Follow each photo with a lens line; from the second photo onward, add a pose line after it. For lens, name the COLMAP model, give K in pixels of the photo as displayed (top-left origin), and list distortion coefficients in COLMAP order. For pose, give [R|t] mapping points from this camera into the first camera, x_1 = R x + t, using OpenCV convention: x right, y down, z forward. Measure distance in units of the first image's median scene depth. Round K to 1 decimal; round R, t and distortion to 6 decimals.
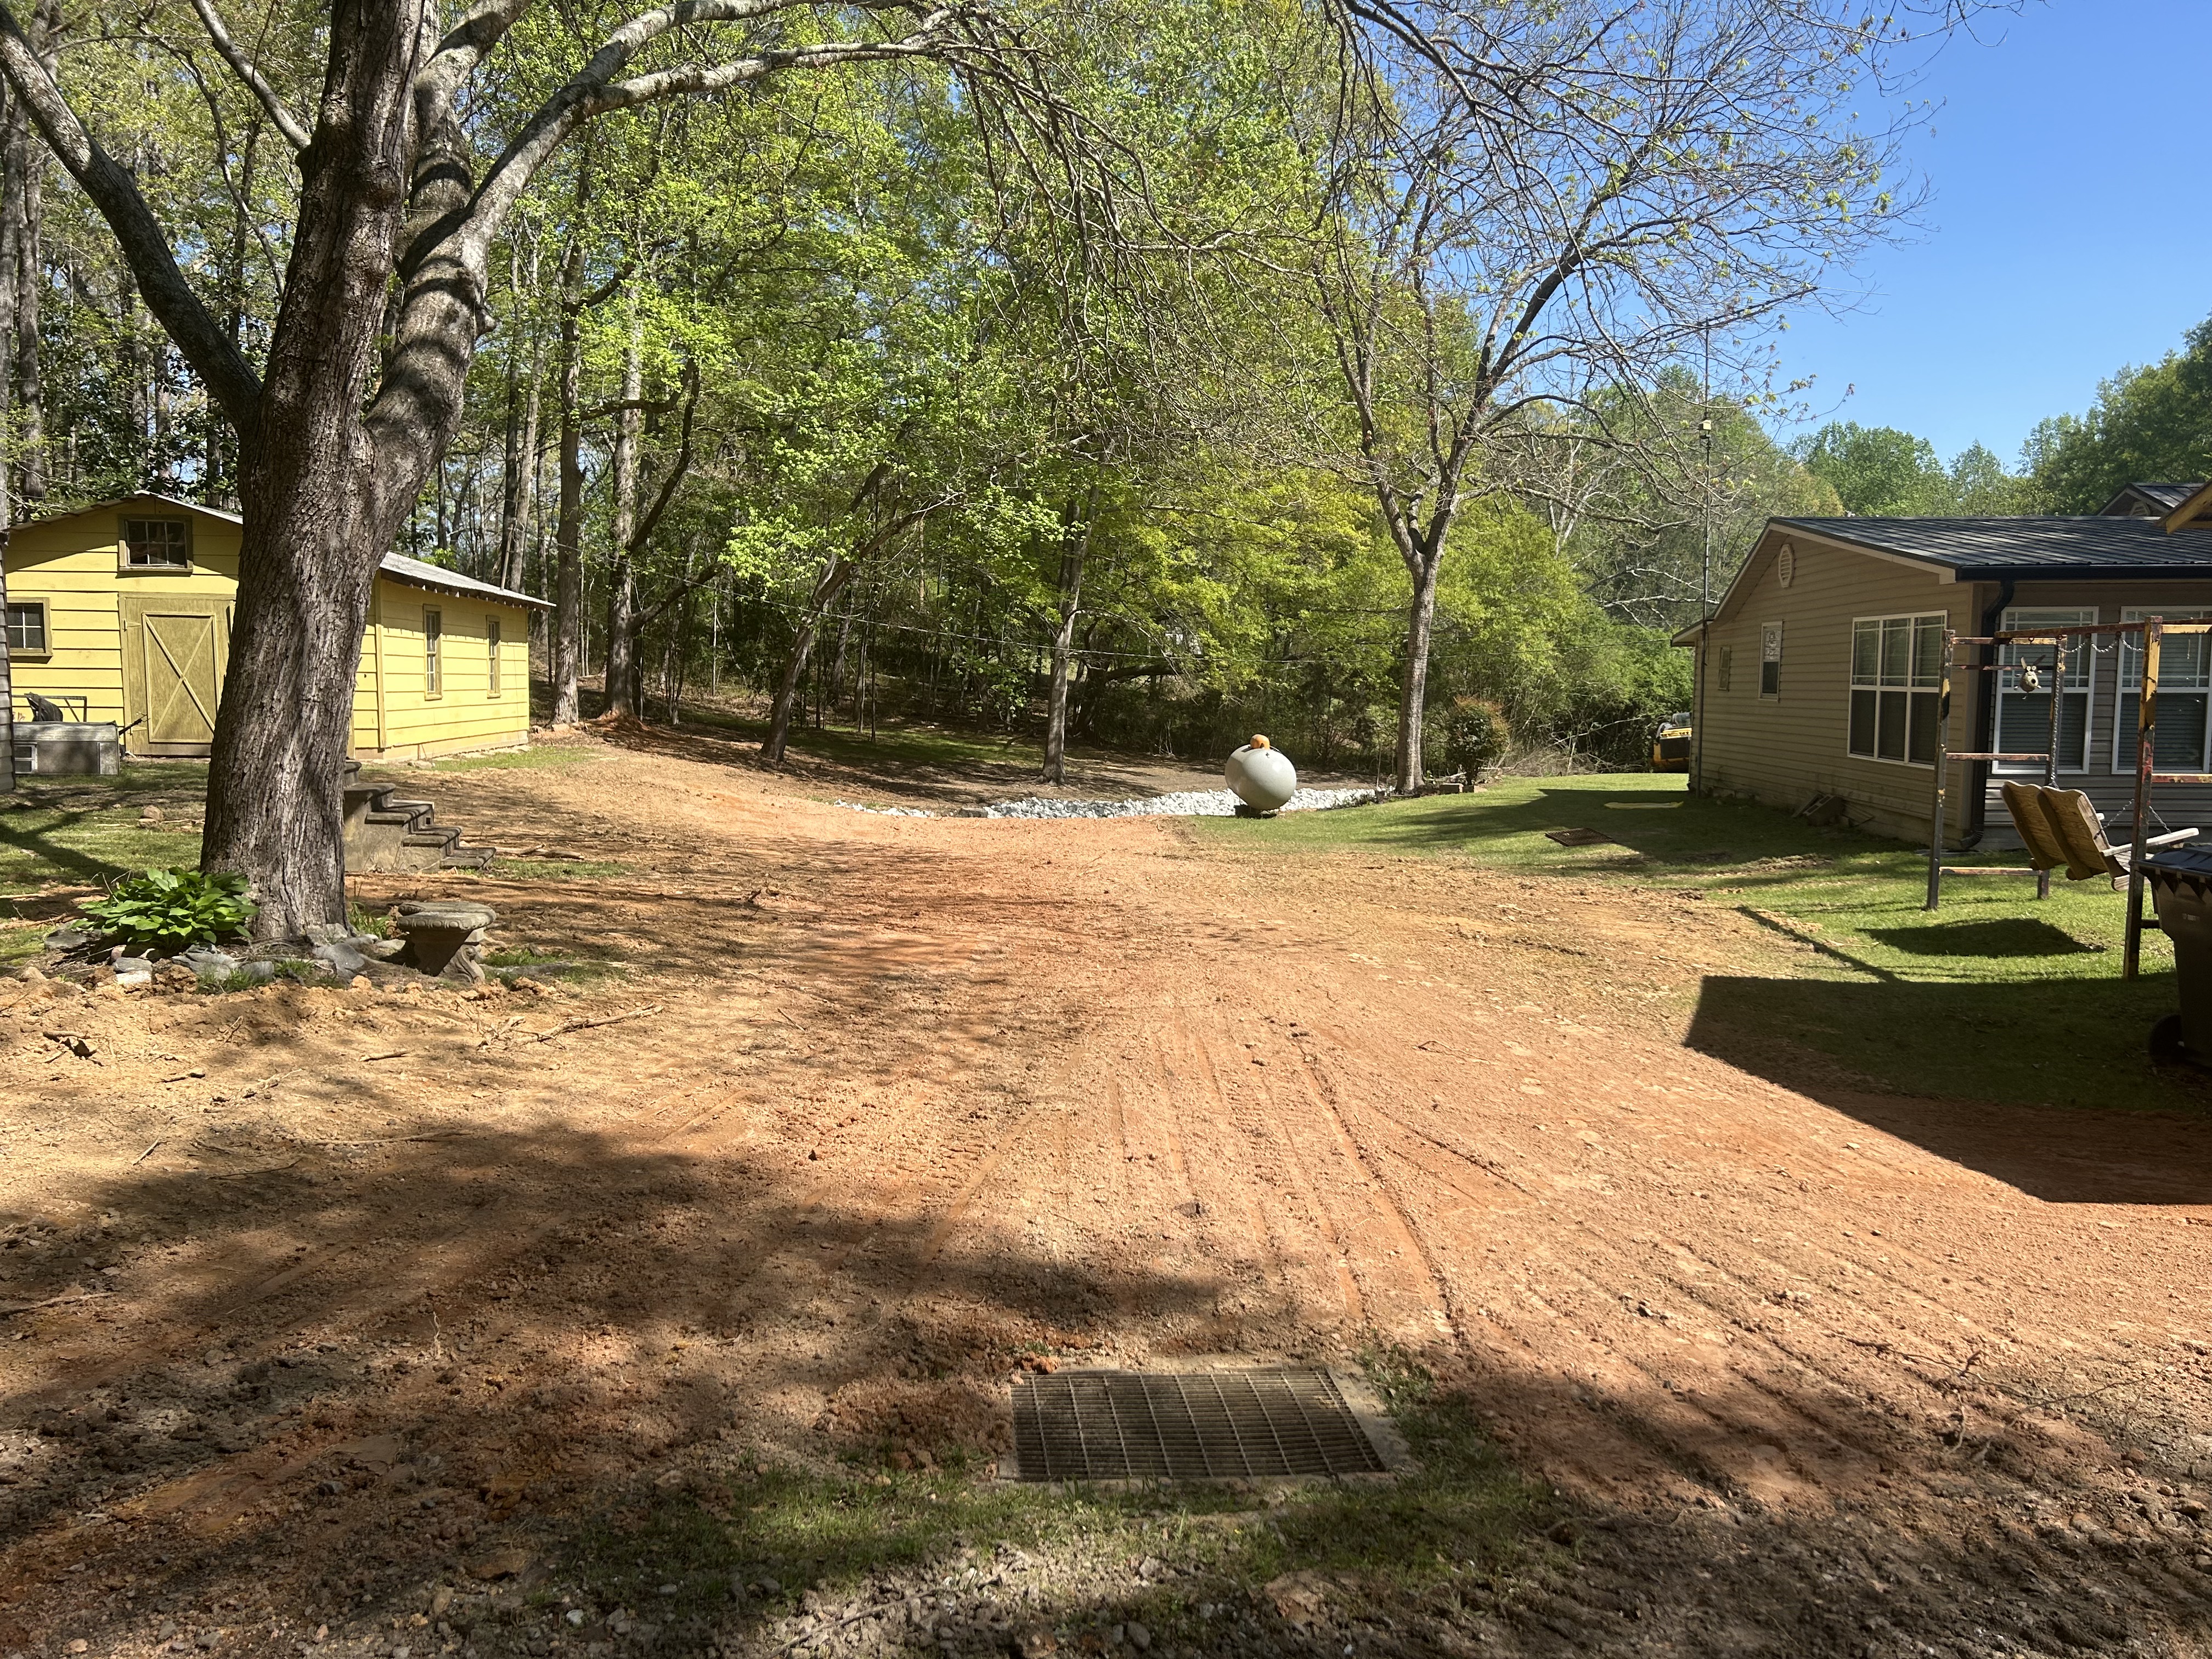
lens RADIAL K [[1648.3, 0, 1098.8], [0, 1648.3, 831.8], [0, 0, 1]] dist [0.026323, -0.016397]
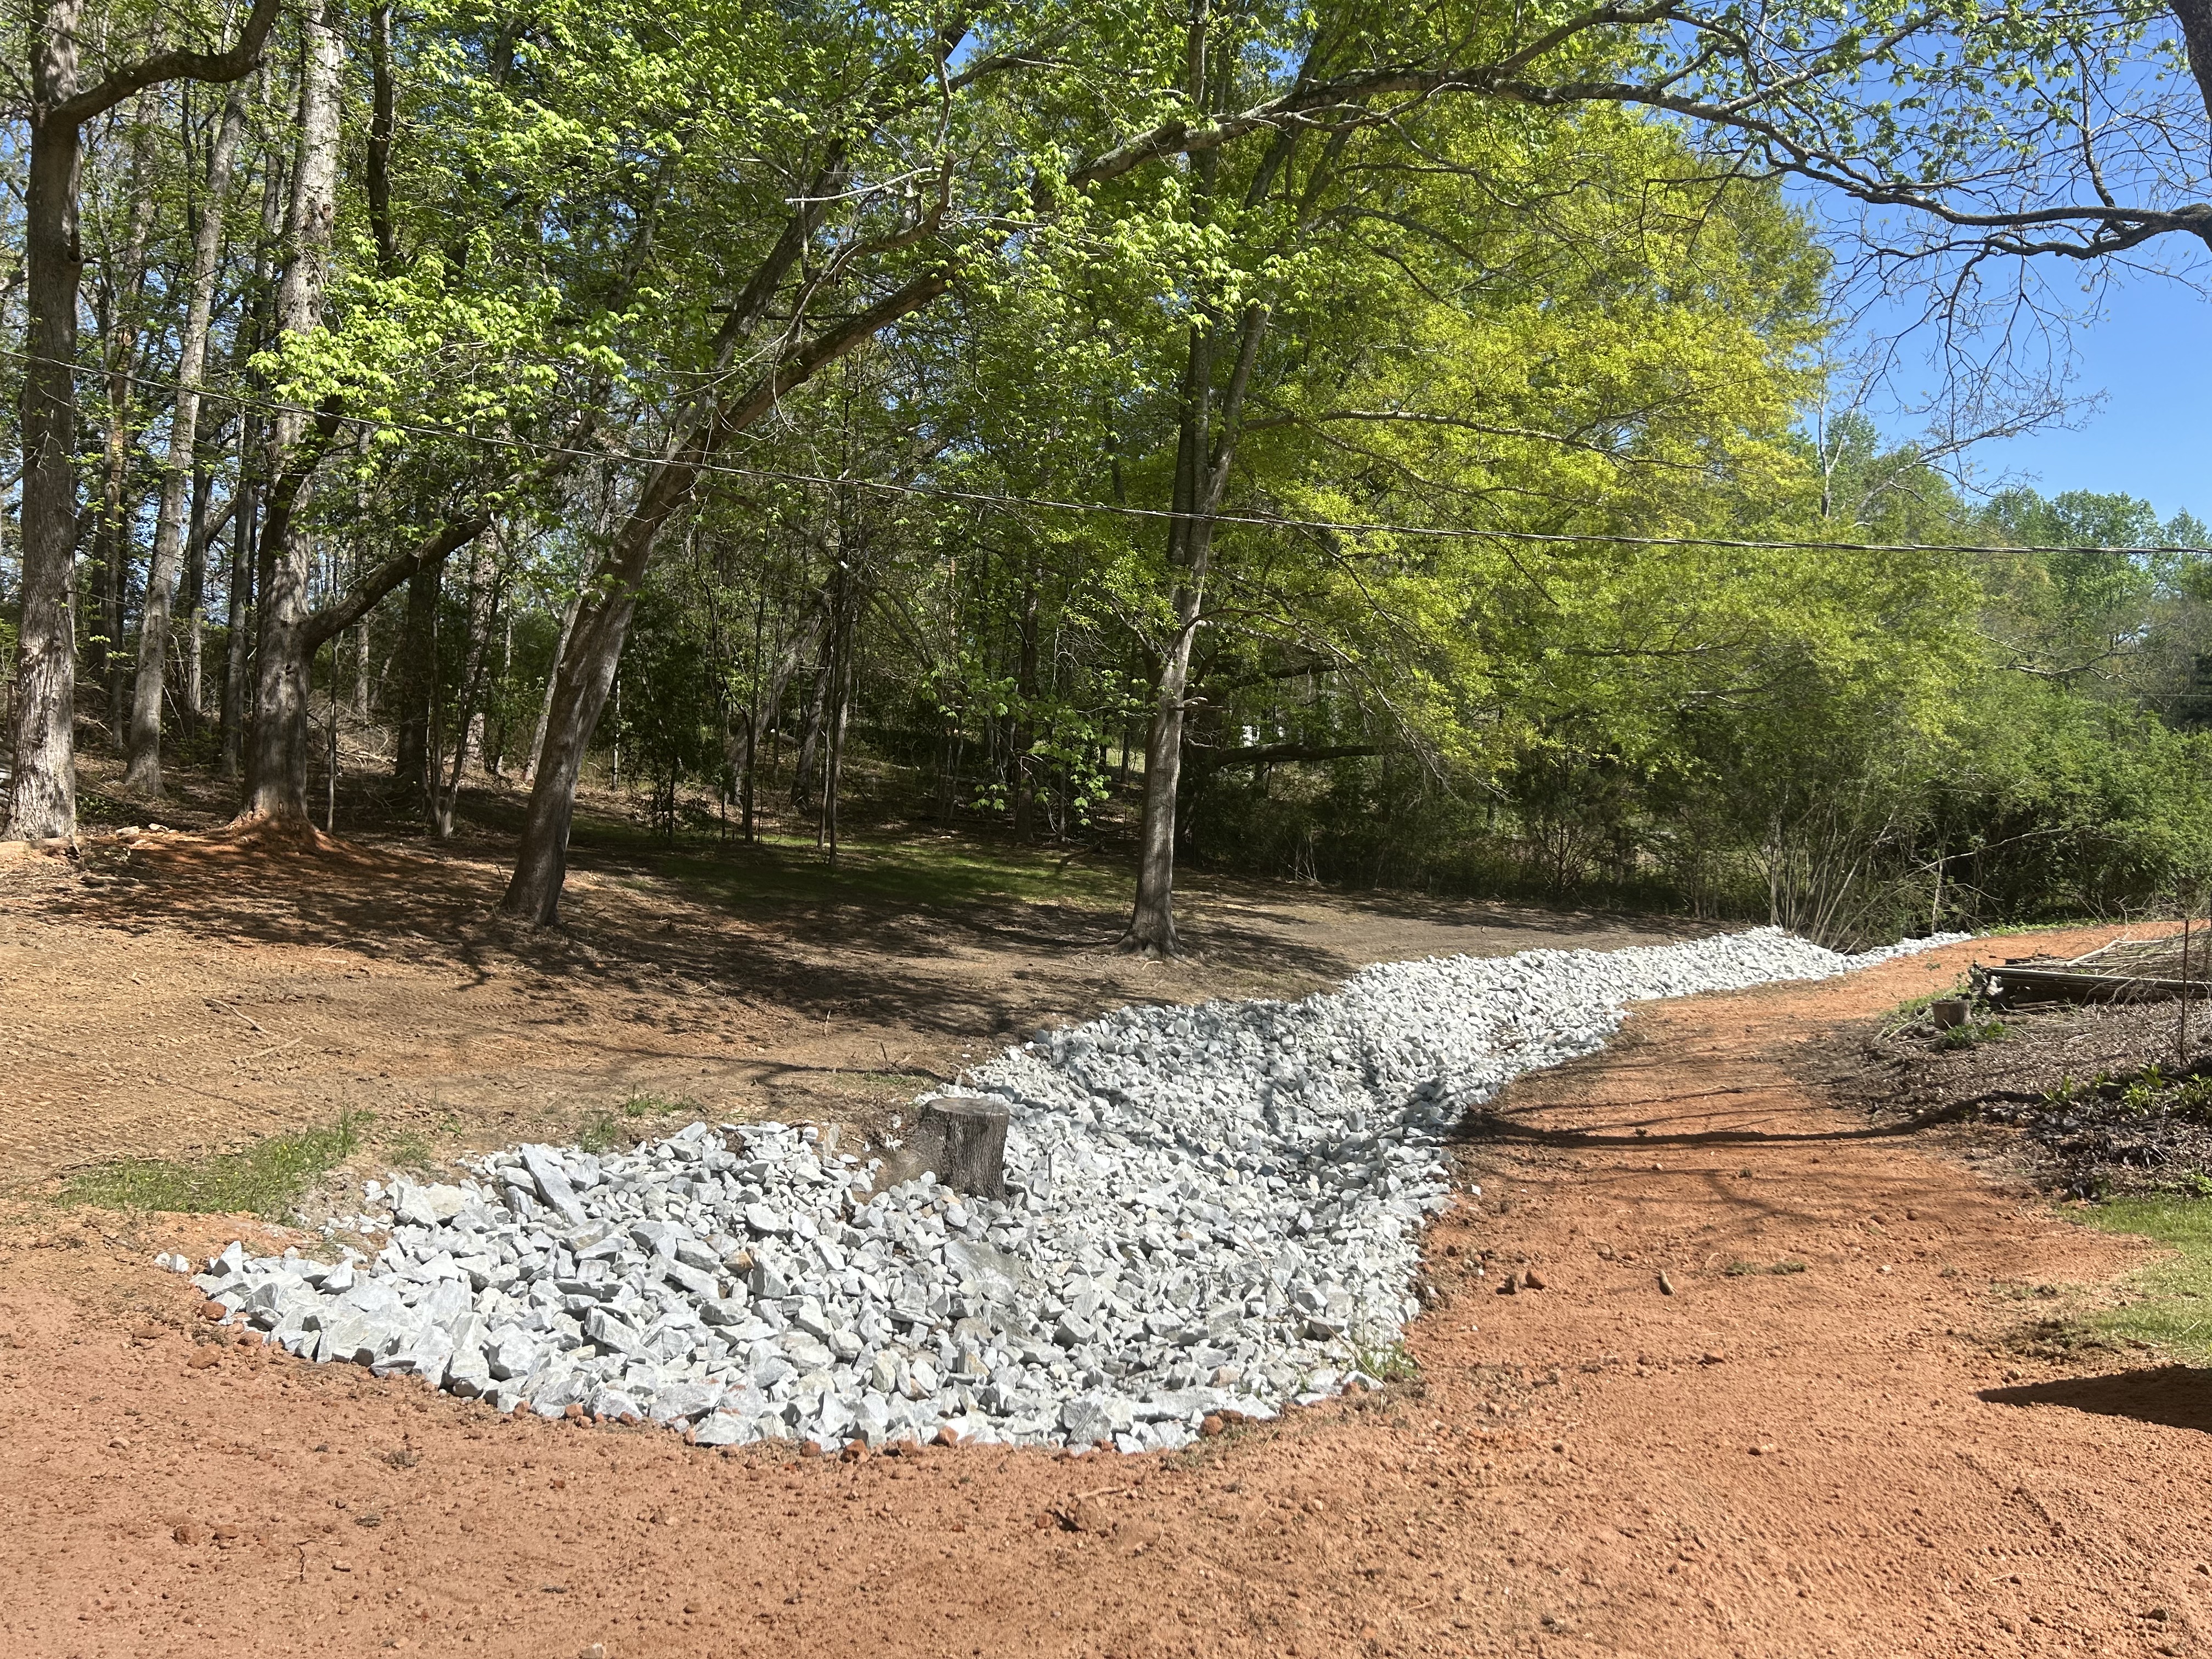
lens RADIAL K [[1648.3, 0, 1105.8], [0, 1648.3, 823.3], [0, 0, 1]] dist [0.026323, -0.016397]
pose [[0.999639, 0.003009, -0.026715, -0.028377], [-0.004865, 0.997559, -0.069661, -0.033507], [0.026441, 0.069766, 0.997213, 0.484693]]
